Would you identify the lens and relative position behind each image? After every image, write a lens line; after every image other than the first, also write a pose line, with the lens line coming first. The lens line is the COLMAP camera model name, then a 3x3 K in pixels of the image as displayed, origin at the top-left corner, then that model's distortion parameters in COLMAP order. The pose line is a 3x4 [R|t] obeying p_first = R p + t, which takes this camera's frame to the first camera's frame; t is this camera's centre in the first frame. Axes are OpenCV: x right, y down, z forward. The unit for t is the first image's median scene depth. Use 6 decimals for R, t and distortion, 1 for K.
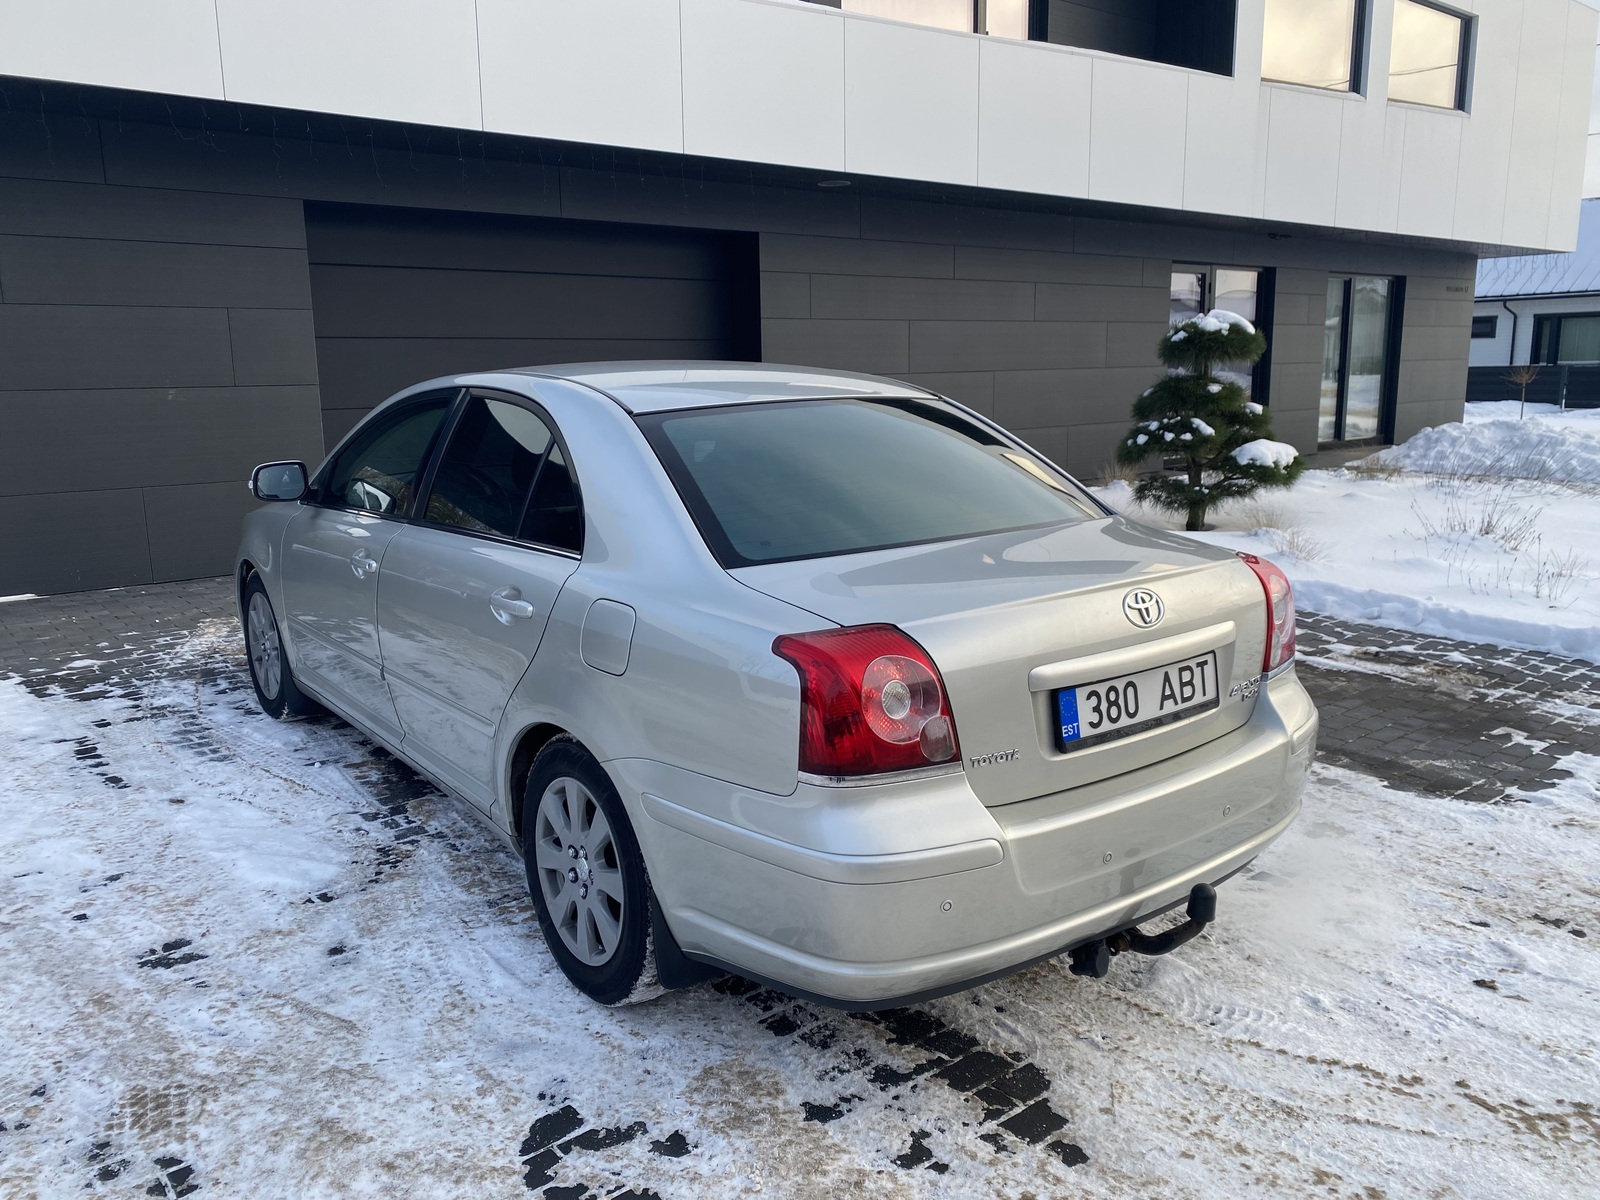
lens RADIAL K [[1268.7, 0, 800.0], [0, 1268.7, 600.0], [0, 0, 1]] dist [0.006383, 0.004028]
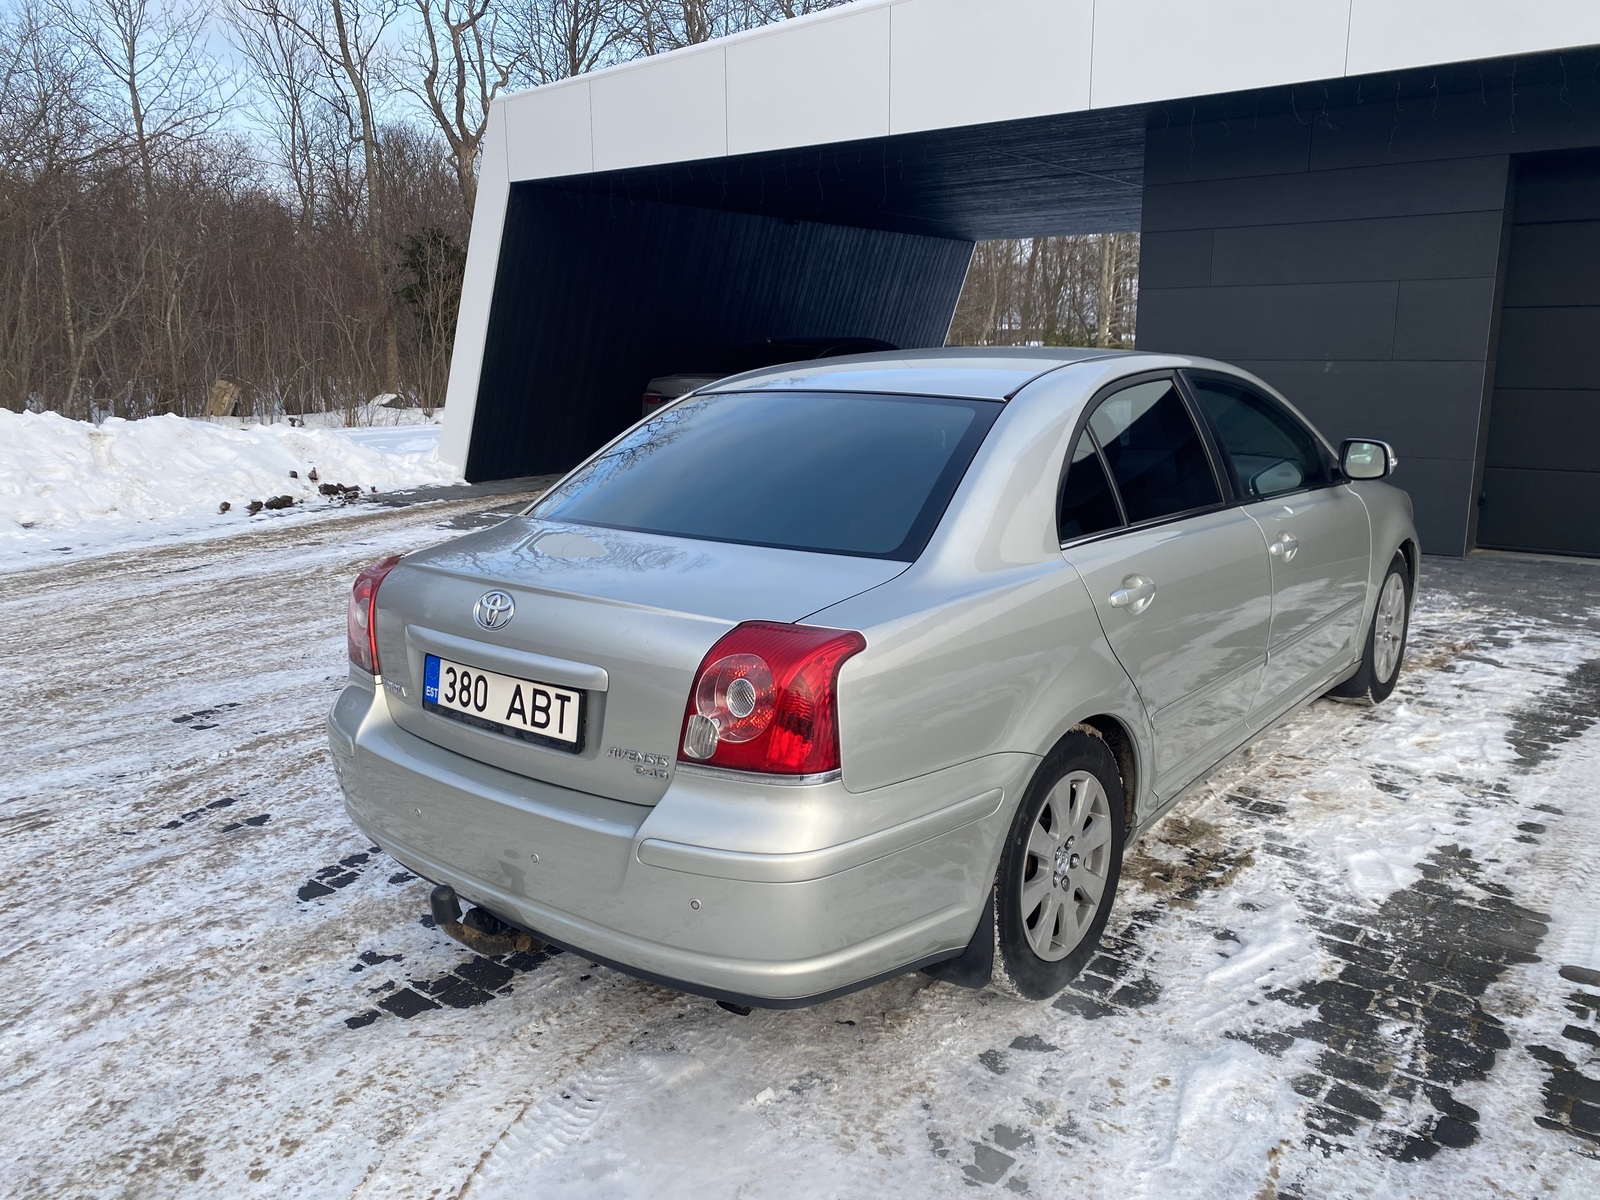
lens RADIAL K [[1181.0, 0, 693.3], [0, 1181.0, 604.1], [0, 0, 1]] dist [0.048387, 0.001938]
pose [[0.184317, 0.210757, -0.960005, 0.649694], [-0.173810, 0.968335, 0.179215, -0.105398], [0.967376, 0.133827, 0.215112, 0.512108]]
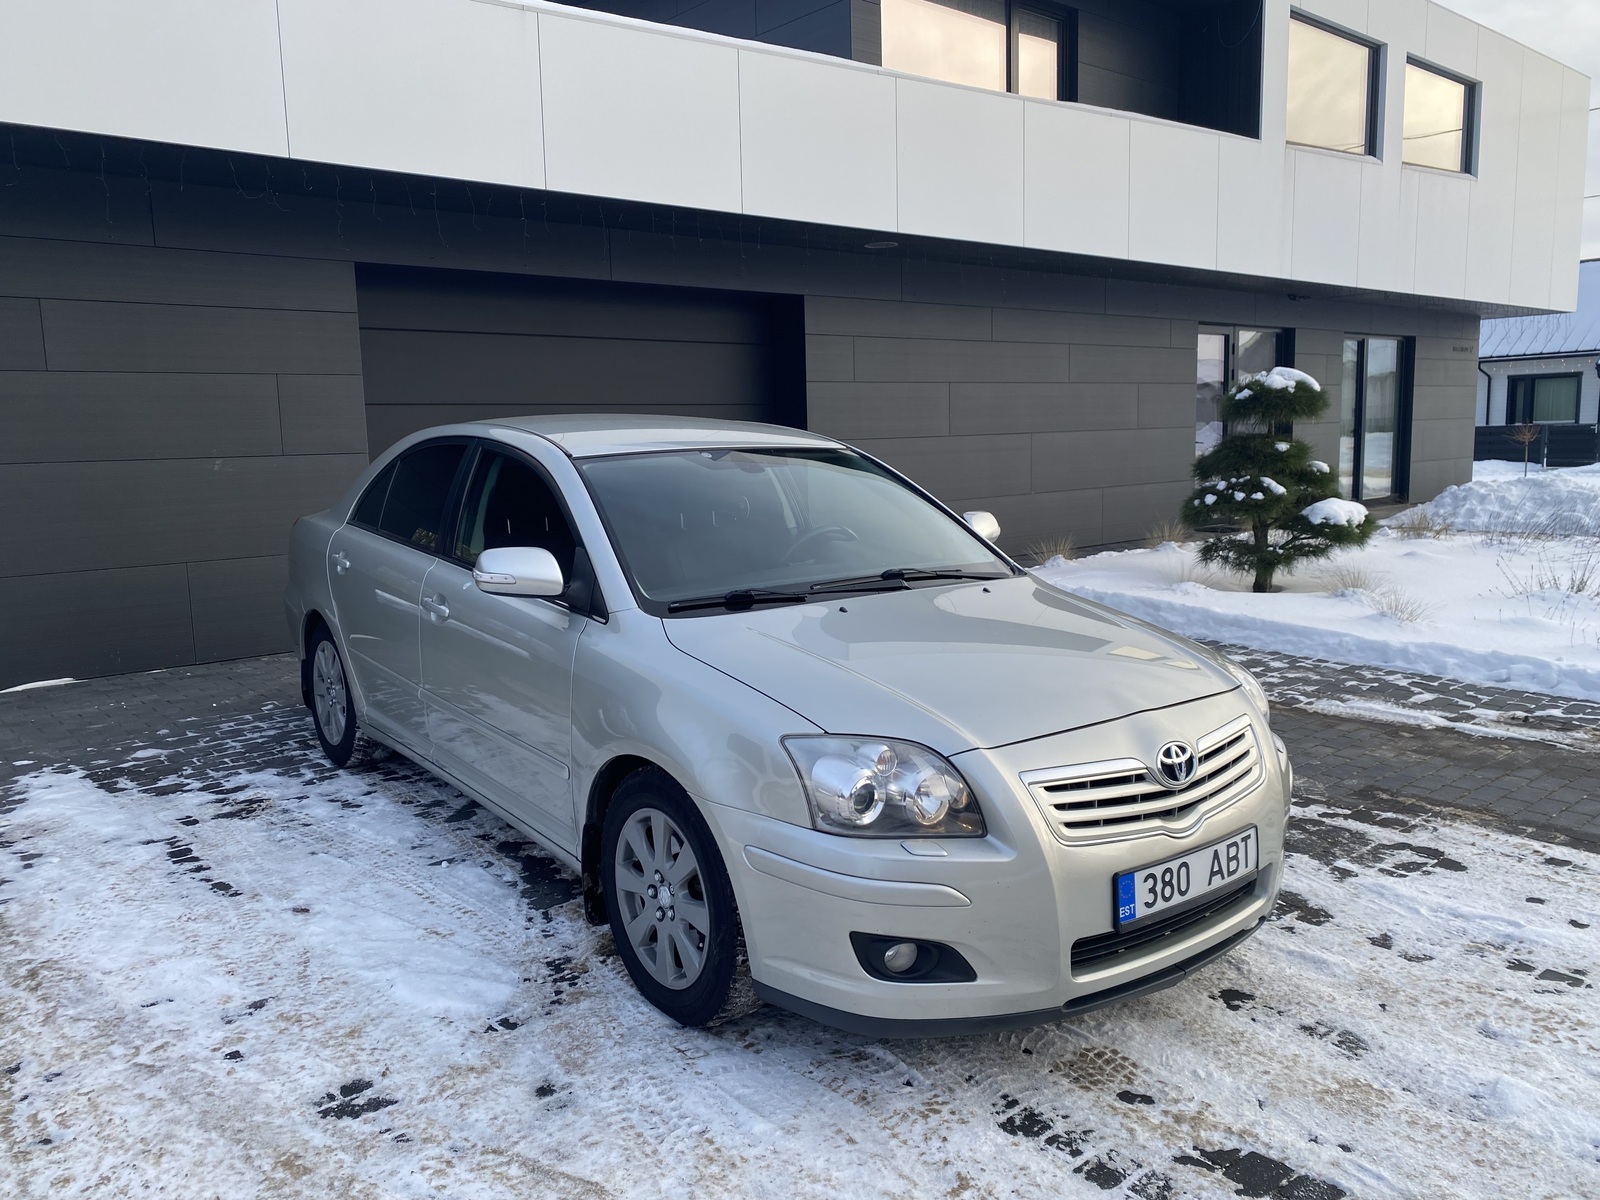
lens RADIAL K [[1268.7, 0, 800.0], [0, 1268.7, 600.0], [0, 0, 1]] dist [0.006383, 0.004028]
pose [[0.999571, -0.014742, 0.025294, -0.138483], [0.016068, 0.998462, -0.053063, -0.005613], [-0.024473, 0.053447, 0.998271, 0.077026]]
